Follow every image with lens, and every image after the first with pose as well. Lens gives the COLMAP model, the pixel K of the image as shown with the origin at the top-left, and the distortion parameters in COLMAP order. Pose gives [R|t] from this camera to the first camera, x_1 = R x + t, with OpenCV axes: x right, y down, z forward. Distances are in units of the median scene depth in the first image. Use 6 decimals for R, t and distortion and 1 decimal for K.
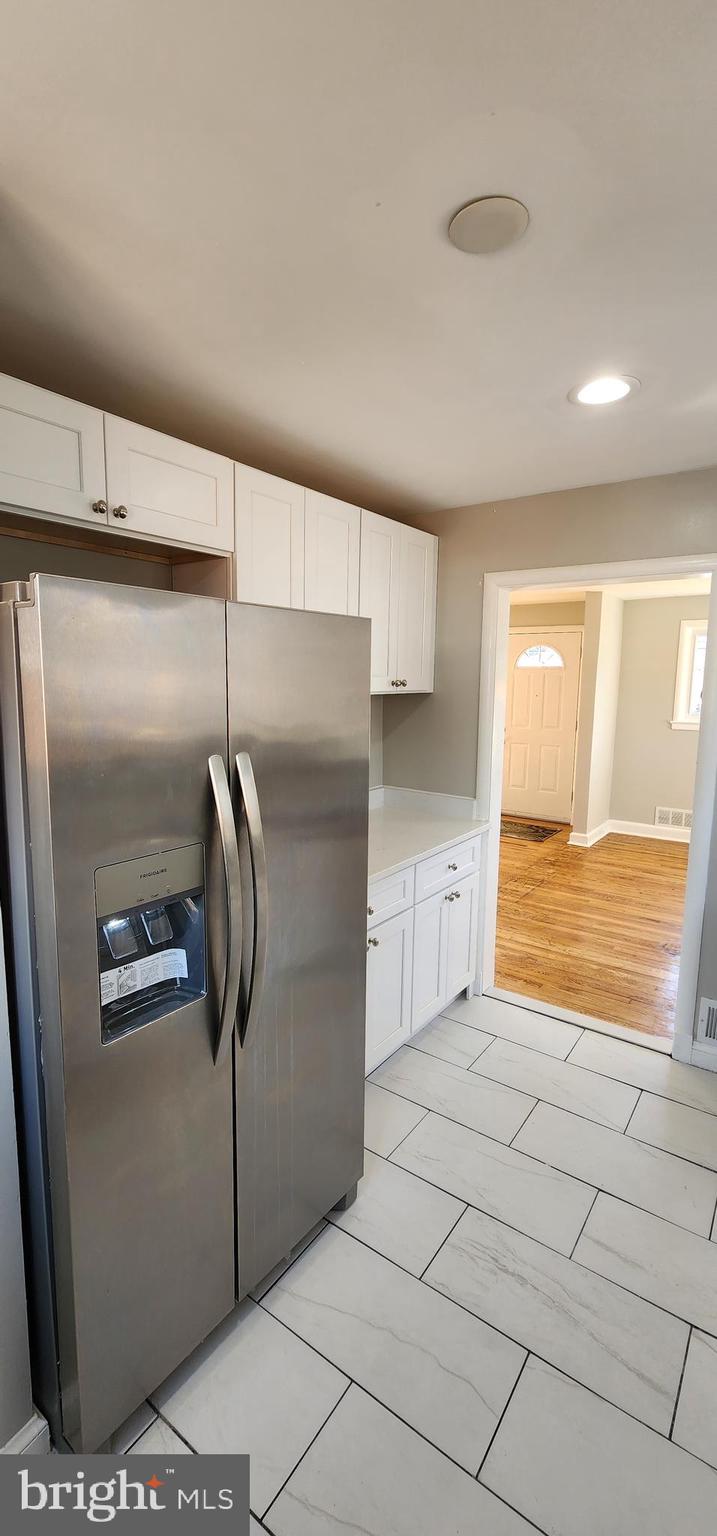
lens RADIAL K [[632.1, 0, 351.4], [0, 632.1, 763.2], [0, 0, 1]] dist [0.002786, -0.000043]
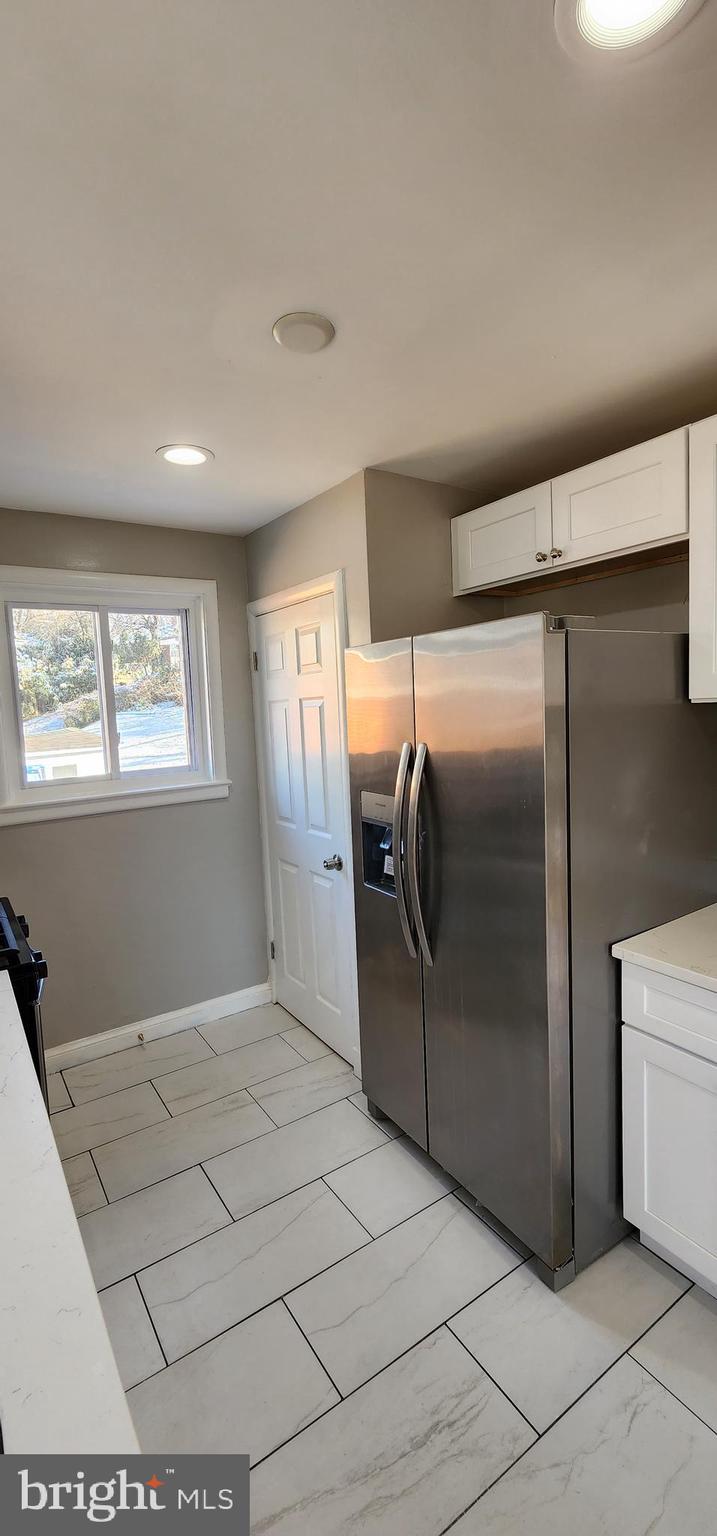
lens RADIAL K [[627.5, 0, 342.8], [0, 627.5, 758.1], [0, 0, 1]] dist [-0.000998, -0.000109]
pose [[-0.356981, 0.088091, -0.929949, 0.910864], [-0.086323, 0.988172, 0.126744, -0.113475], [0.930115, 0.125521, -0.345154, 1.027905]]
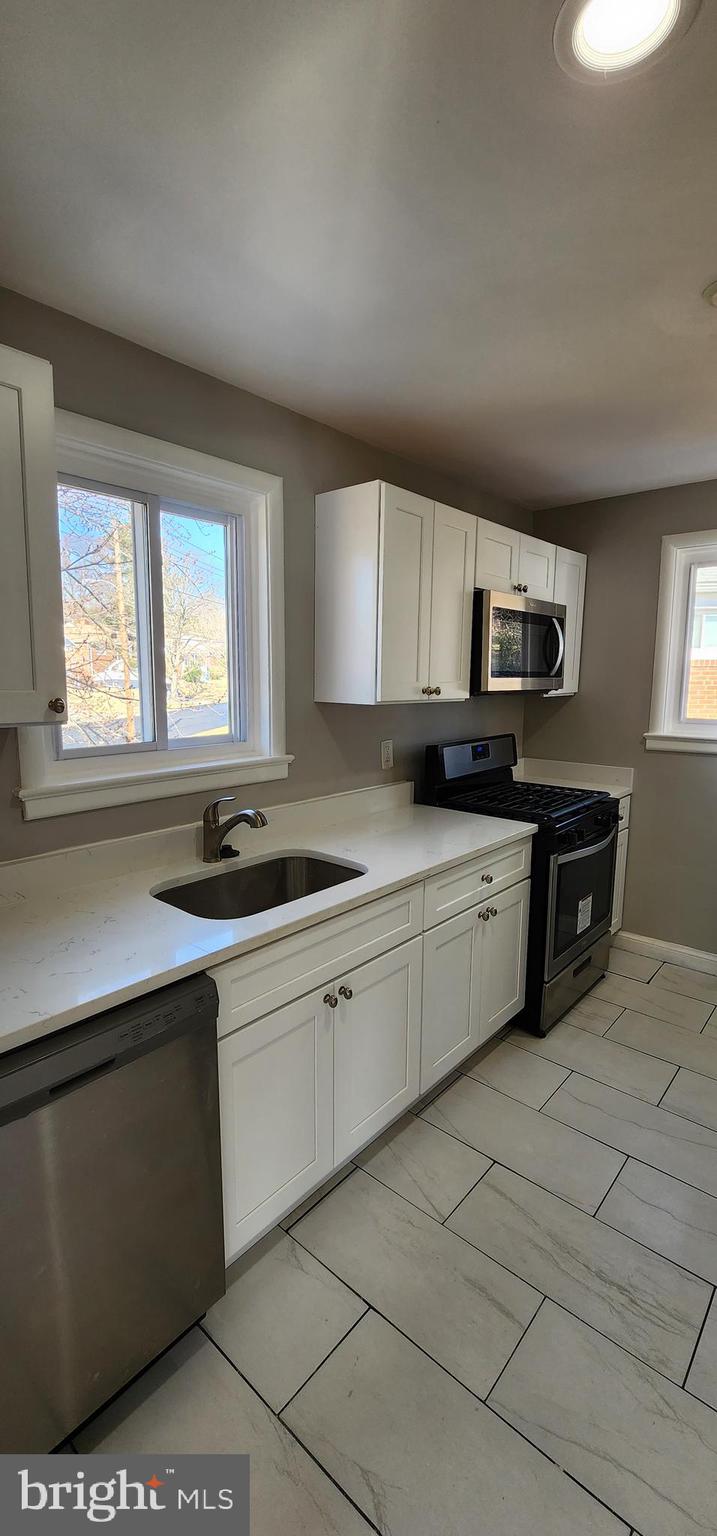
lens RADIAL K [[624.7, 0, 358.5], [0, 624.7, 768.0], [0, 0, 1]] dist [-0.000631, -0.000203]
pose [[-0.995858, -0.024548, 0.087551, 0.542361], [0.000718, 0.960714, 0.277538, -0.163759], [-0.090924, 0.276451, -0.956717, 1.638134]]
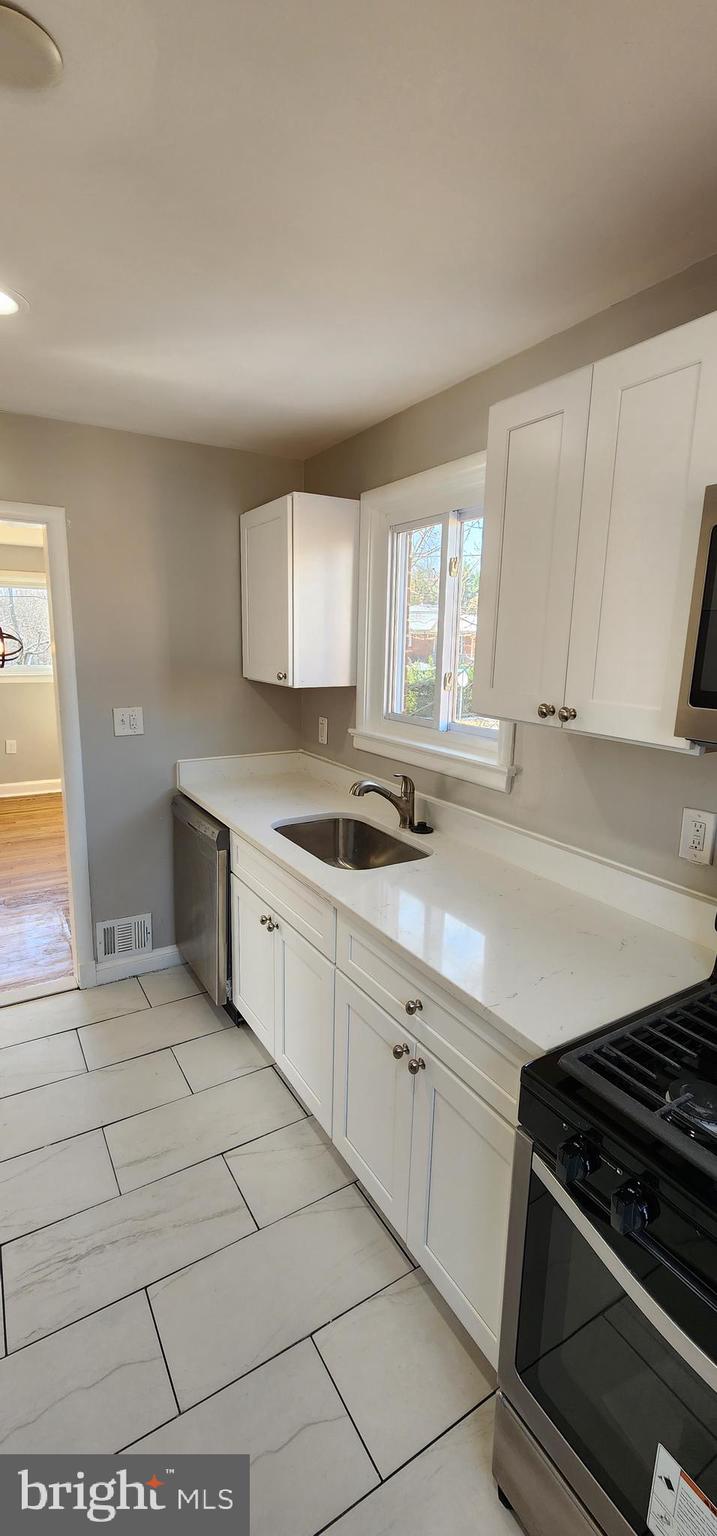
lens RADIAL K [[630.6, 0, 350.1], [0, 630.6, 768.0], [0, 0, 1]] dist [0.001311, -0.000111]
pose [[0.390143, -0.189045, 0.901138, -0.309407], [0.107531, 0.981354, 0.159318, -0.034023], [-0.914454, 0.034744, 0.403197, 0.208152]]
